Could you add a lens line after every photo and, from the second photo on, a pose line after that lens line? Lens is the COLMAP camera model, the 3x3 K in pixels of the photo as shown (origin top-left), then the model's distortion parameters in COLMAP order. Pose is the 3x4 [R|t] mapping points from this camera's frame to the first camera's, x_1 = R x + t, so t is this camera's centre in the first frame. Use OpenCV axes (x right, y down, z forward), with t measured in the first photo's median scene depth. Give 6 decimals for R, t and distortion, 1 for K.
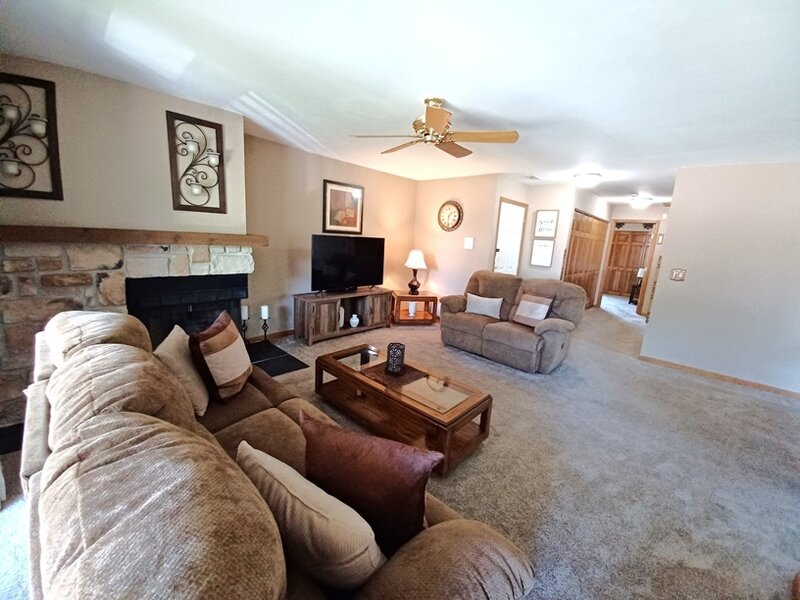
lens RADIAL K [[320.0, 0, 402.9], [0, 320.0, 295.3], [0, 0, 1]] dist [-0.017250, -0.000644]
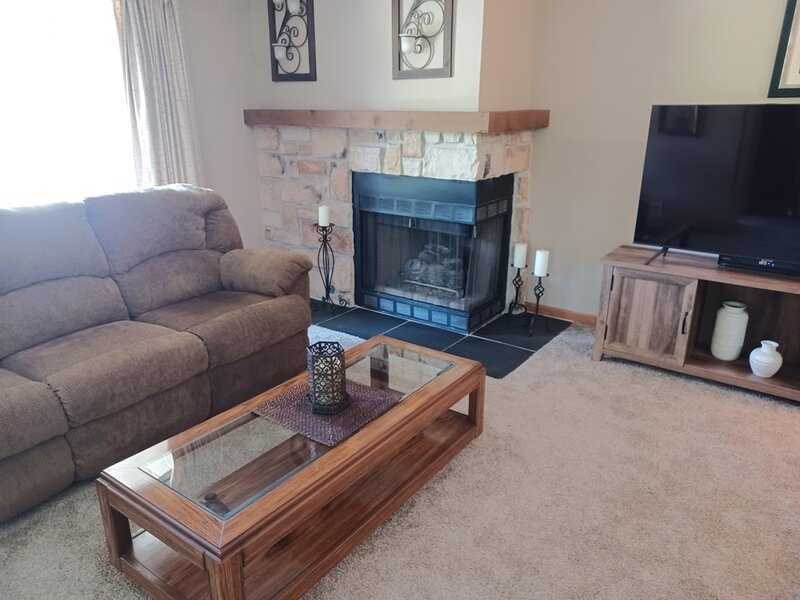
lens RADIAL K [[578.3, 0, 398.8], [0, 578.3, 299.3], [0, 0, 1]] dist [0.039317, -0.013668]
pose [[0.107362, 0.268695, -0.957223, 0.616280], [-0.166547, 0.954044, 0.249123, -0.114798], [0.980171, 0.132677, 0.147178, 0.808524]]
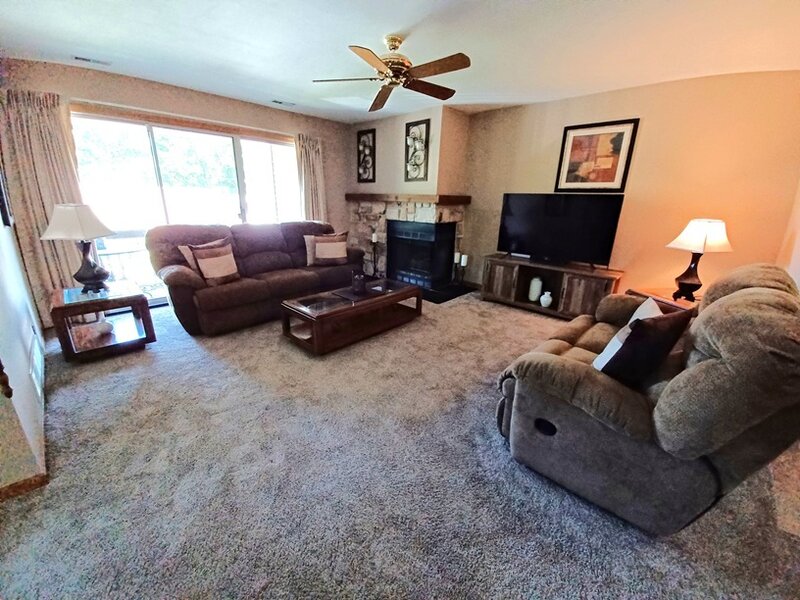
lens RADIAL K [[320.0, 0, 394.8], [0, 320.0, 293.0], [0, 0, 1]] dist [-0.017250, -0.000644]
pose [[-0.026723, 0.233990, -0.971872, 1.027208], [-0.196280, 0.952065, 0.234618, -0.081486], [0.980184, 0.197029, 0.020485, 0.942439]]
